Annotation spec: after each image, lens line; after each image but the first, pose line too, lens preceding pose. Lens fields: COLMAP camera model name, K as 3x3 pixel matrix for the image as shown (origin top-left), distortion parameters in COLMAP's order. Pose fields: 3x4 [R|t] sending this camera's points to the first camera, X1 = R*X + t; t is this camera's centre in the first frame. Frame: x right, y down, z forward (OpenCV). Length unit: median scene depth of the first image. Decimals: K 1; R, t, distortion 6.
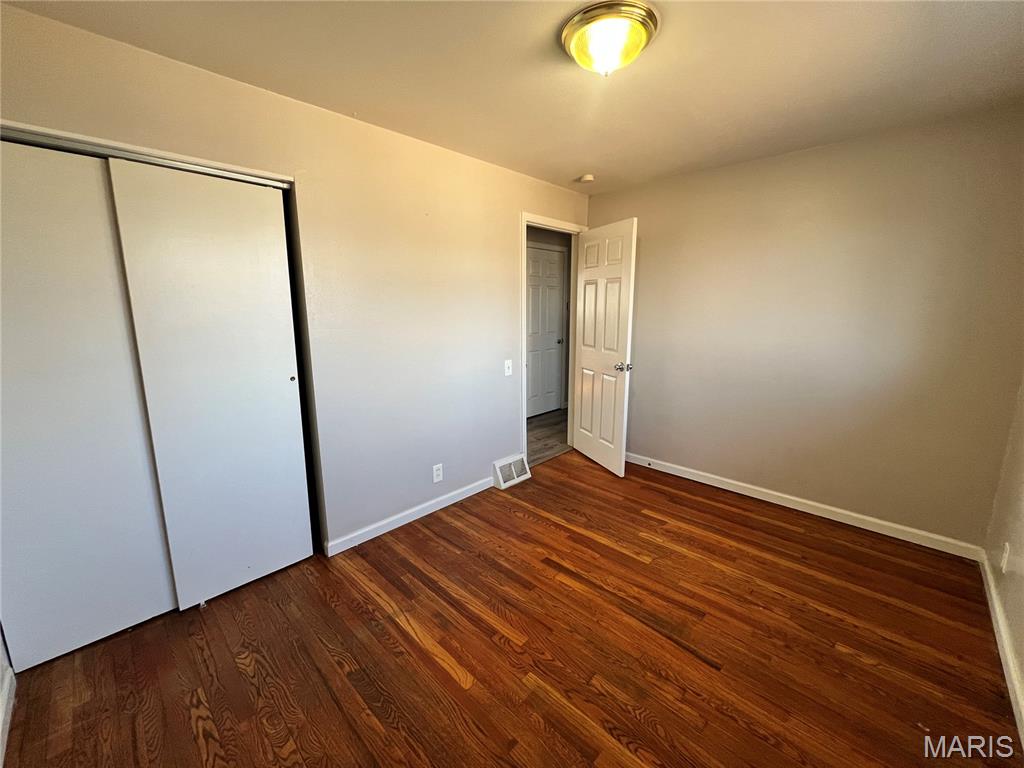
lens RADIAL K [[411.8, 0, 513.0], [0, 411.8, 382.4], [0, 0, 1]] dist [0.001163, 0.000438]
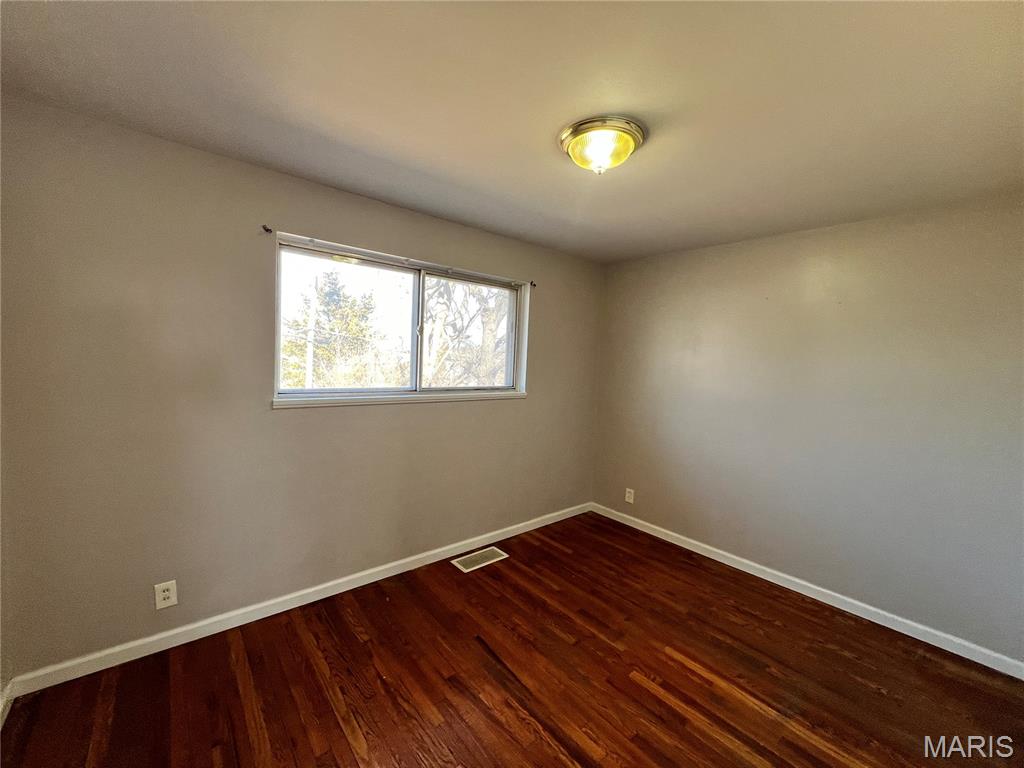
lens RADIAL K [[411.8, 0, 511.8], [0, 411.8, 382.1], [0, 0, 1]] dist [0.001163, 0.000438]
pose [[-0.994390, -0.046807, 0.094853, 0.266983], [-0.022194, 0.969126, 0.245565, -0.376262], [-0.103418, 0.242082, -0.964728, 1.826272]]
